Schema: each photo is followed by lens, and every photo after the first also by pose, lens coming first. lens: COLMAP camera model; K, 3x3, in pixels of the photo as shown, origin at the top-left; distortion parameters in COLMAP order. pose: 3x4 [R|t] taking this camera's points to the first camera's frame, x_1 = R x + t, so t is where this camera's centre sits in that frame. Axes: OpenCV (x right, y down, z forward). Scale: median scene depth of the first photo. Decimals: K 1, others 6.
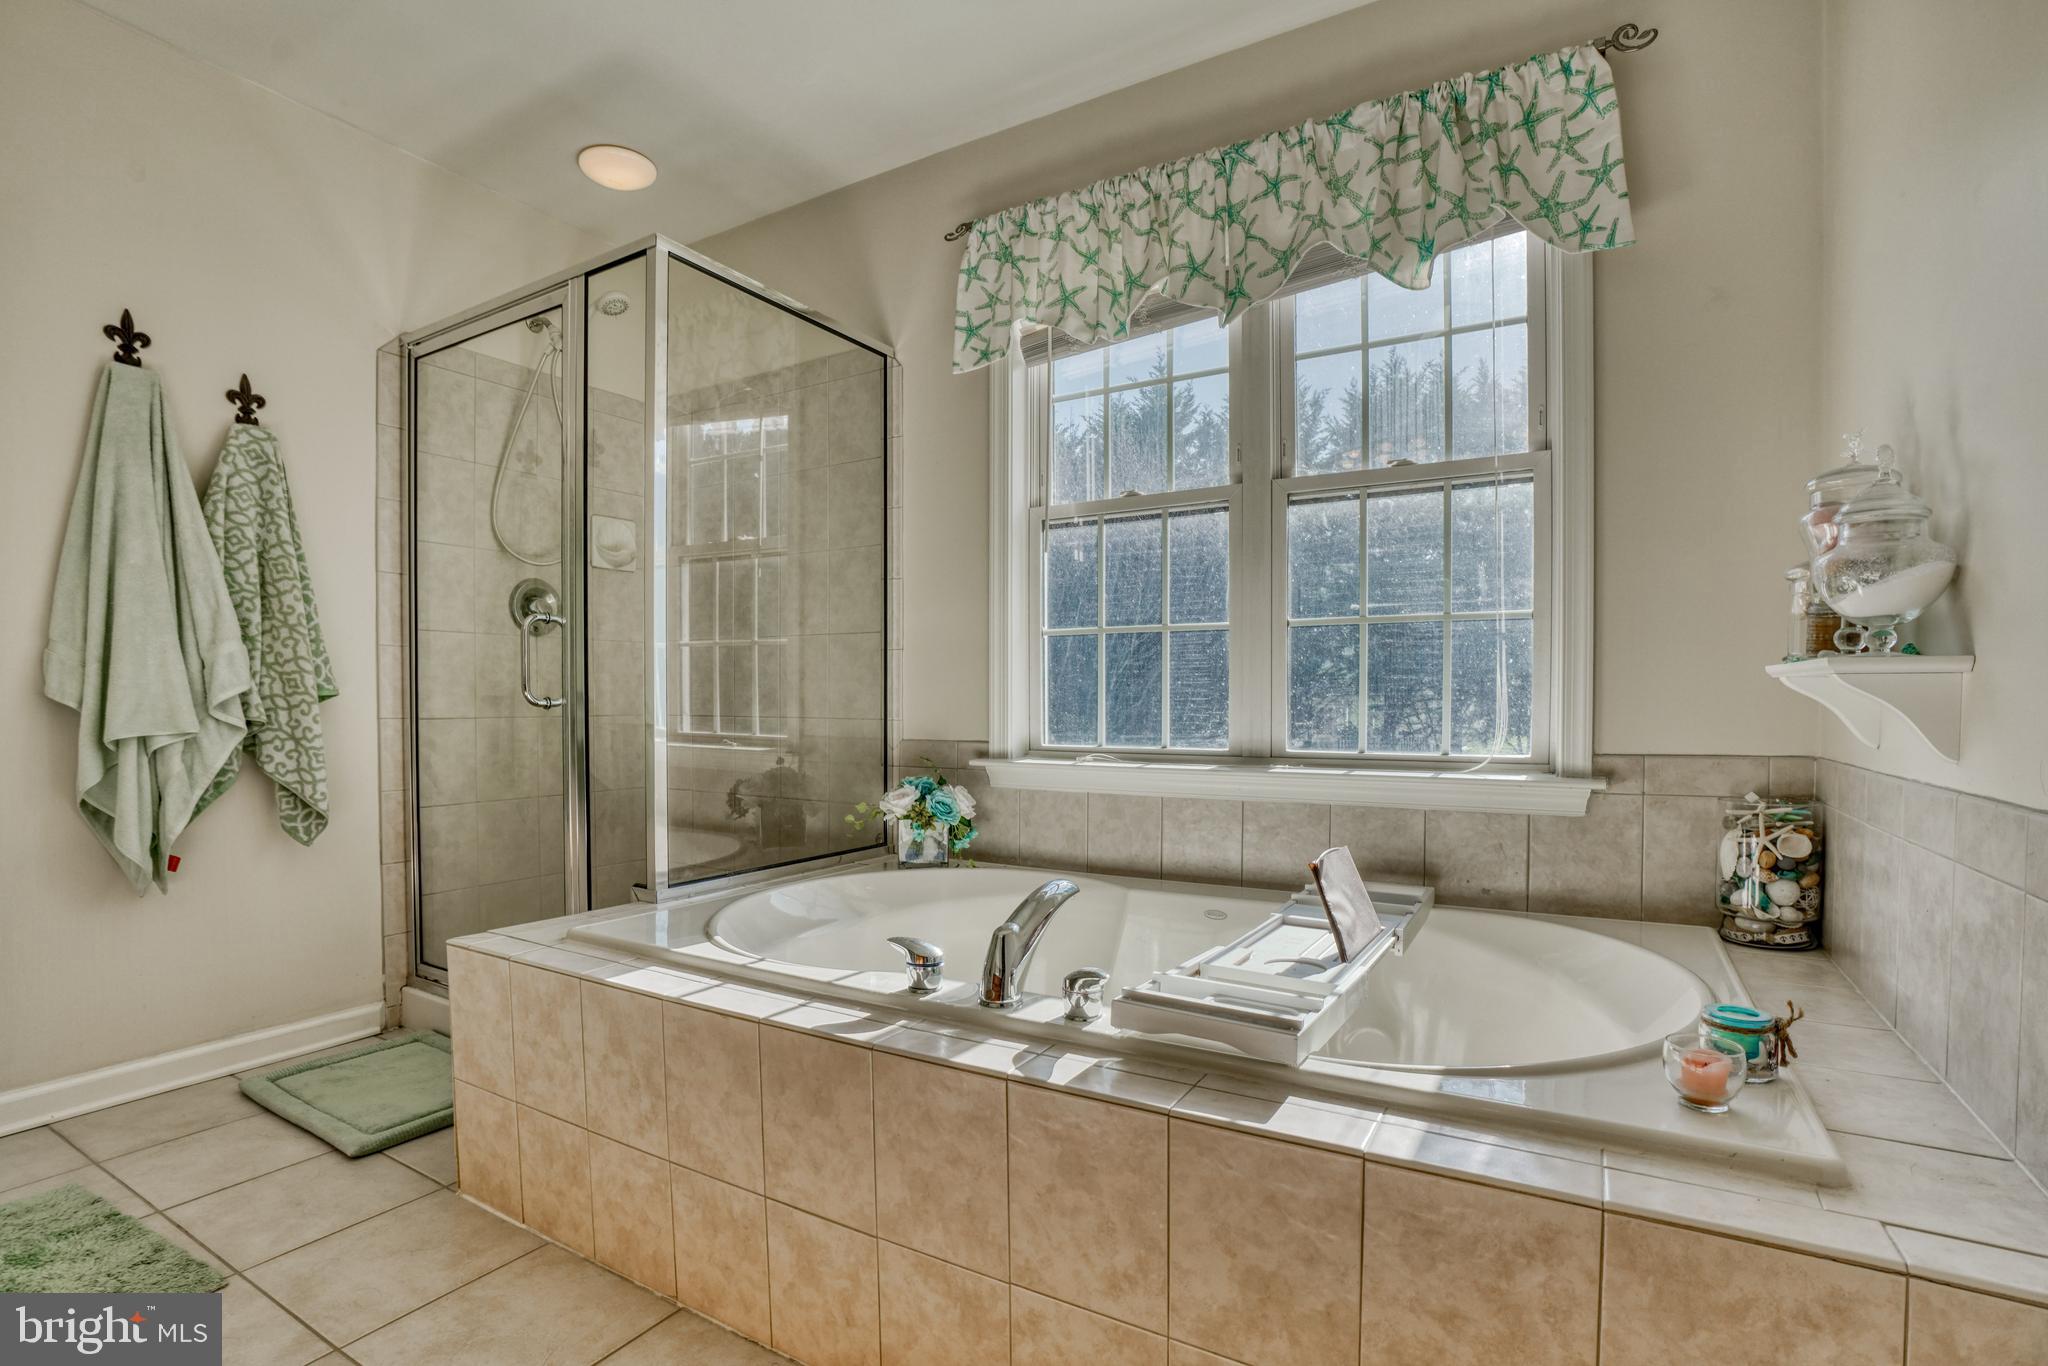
lens RADIAL K [[979.9, 0, 1018.6], [0, 979.9, 726.8], [0, 0, 1]] dist [-0.071300, 0.028248]
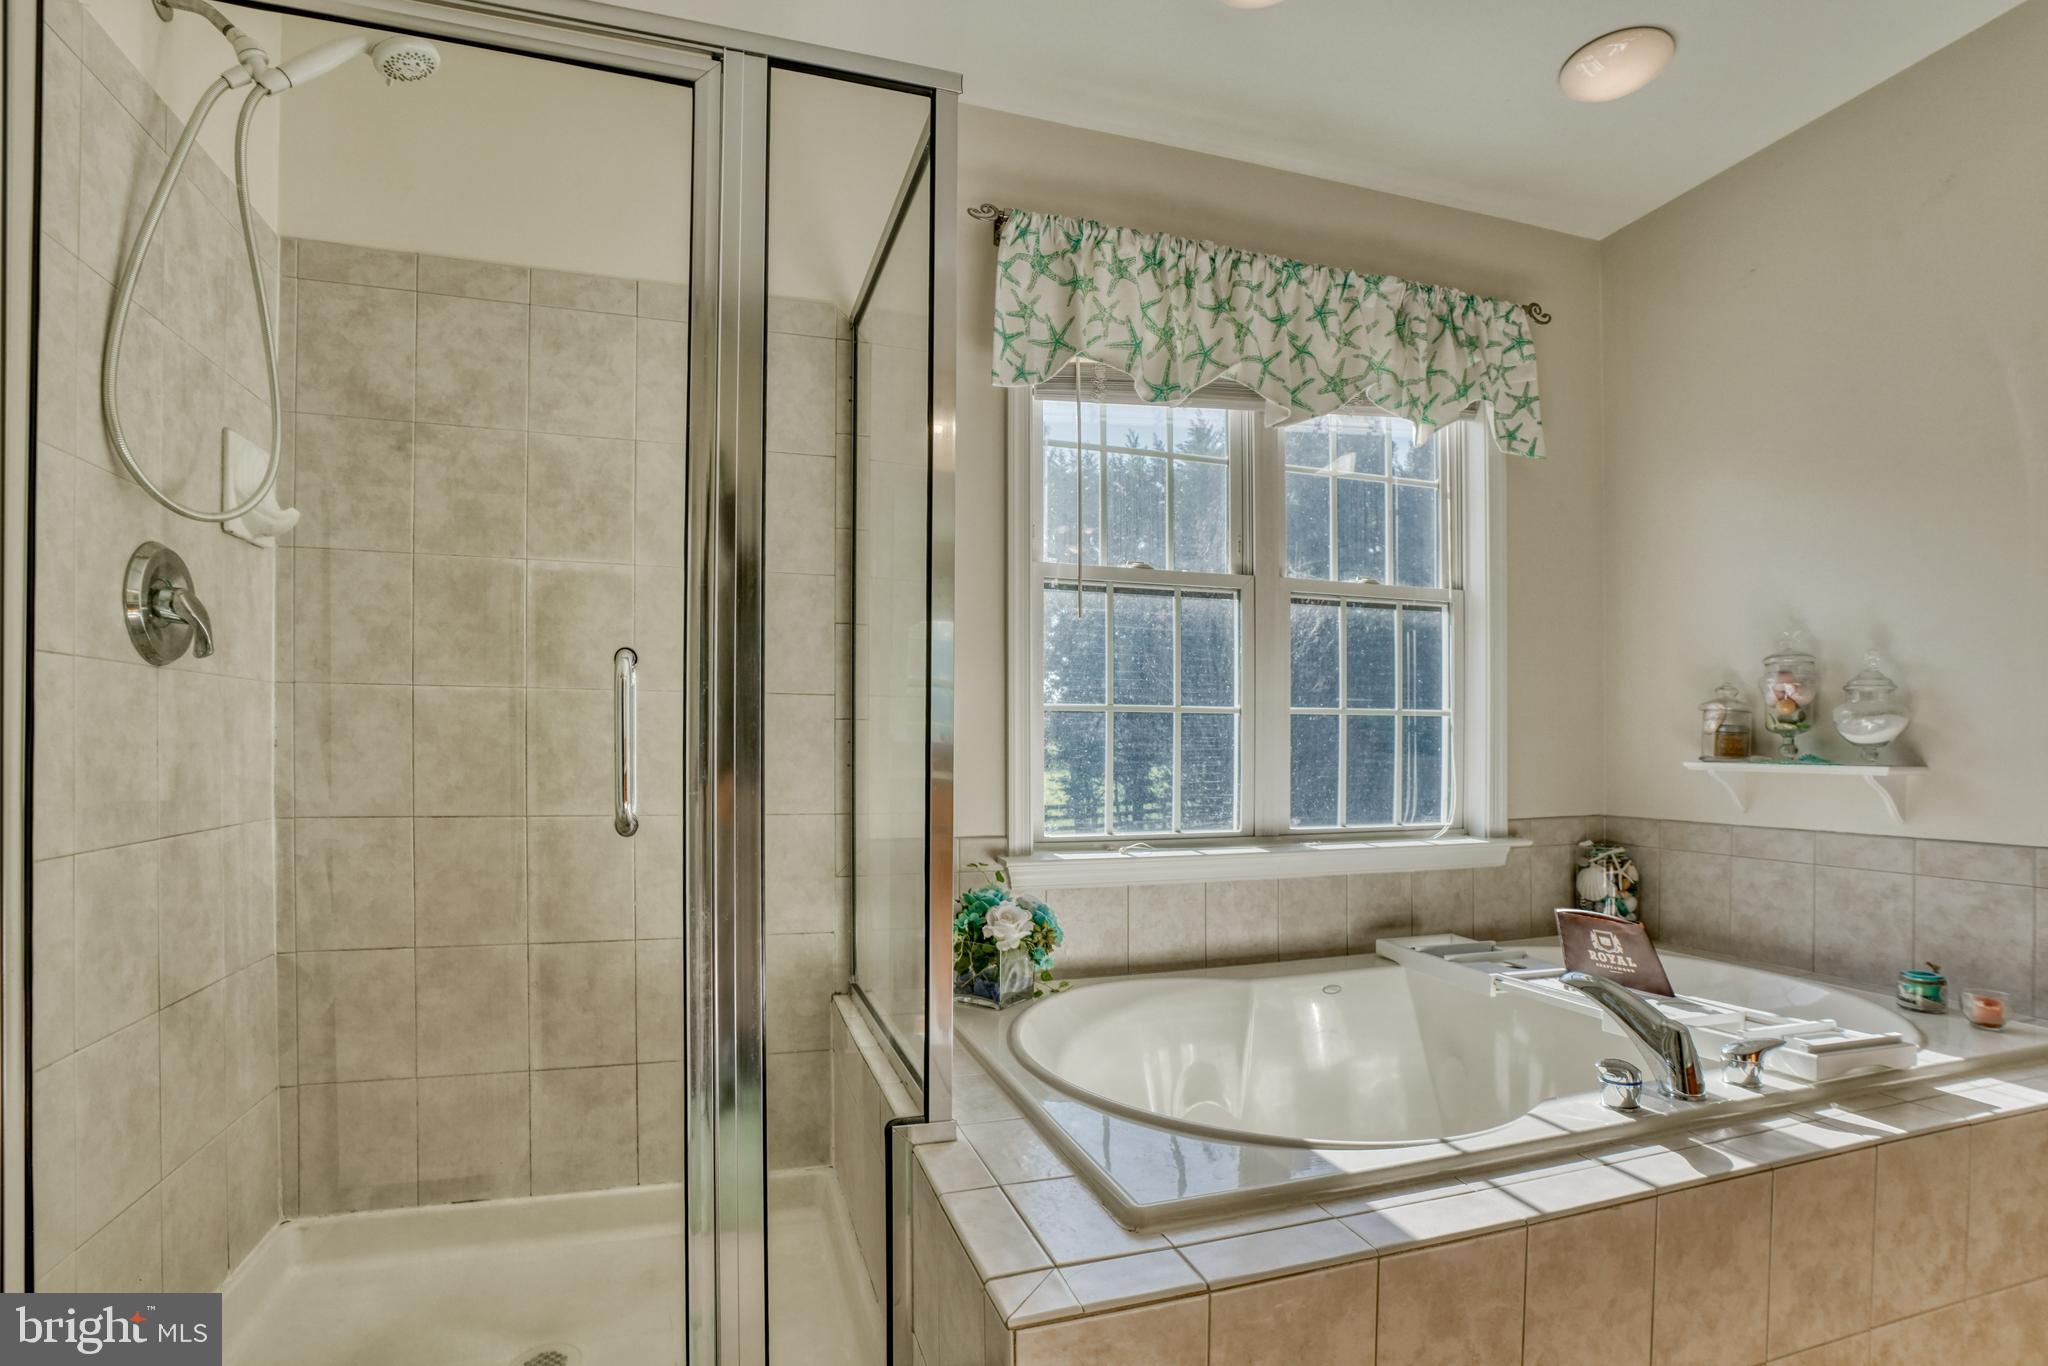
lens RADIAL K [[991.6, 0, 1024.7], [0, 991.6, 754.2], [0, 0, 1]] dist [-0.068335, 0.026619]
pose [[0.653847, -0.003611, 0.756618, -0.846596], [0.018462, 0.999767, -0.011183, -0.057995], [-0.756402, 0.021280, 0.653761, 0.569078]]
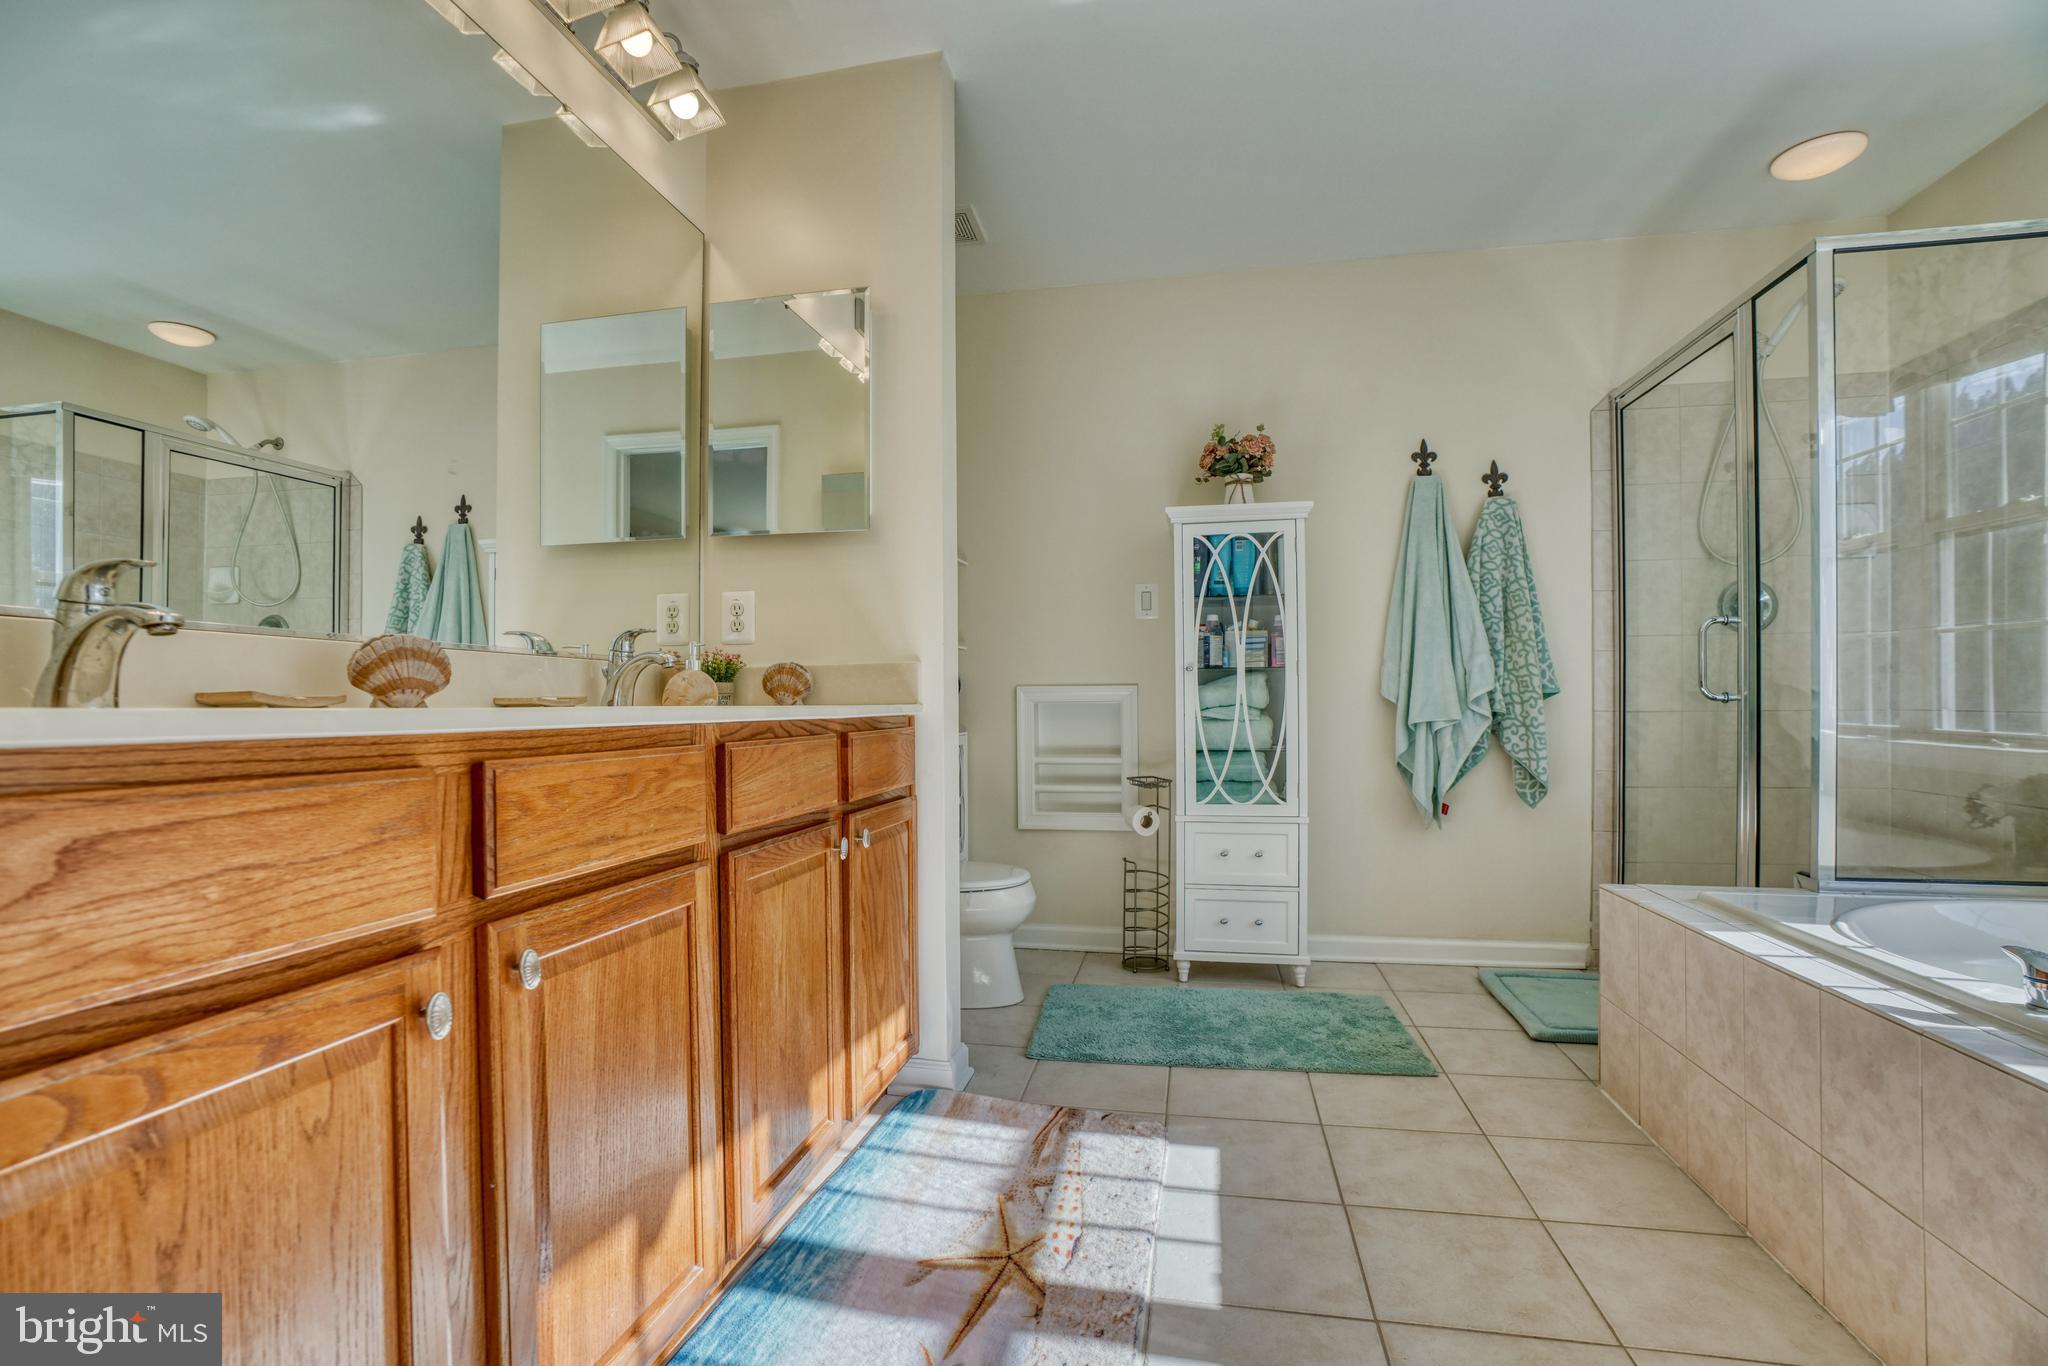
lens RADIAL K [[979.9, 0, 1018.6], [0, 979.9, 726.8], [0, 0, 1]] dist [-0.071300, 0.028248]
pose [[0.346374, 0.017570, -0.937932, 0.263184], [-0.016910, 0.999779, 0.012484, 0.009619], [0.937944, 0.011536, 0.346595, -0.135313]]
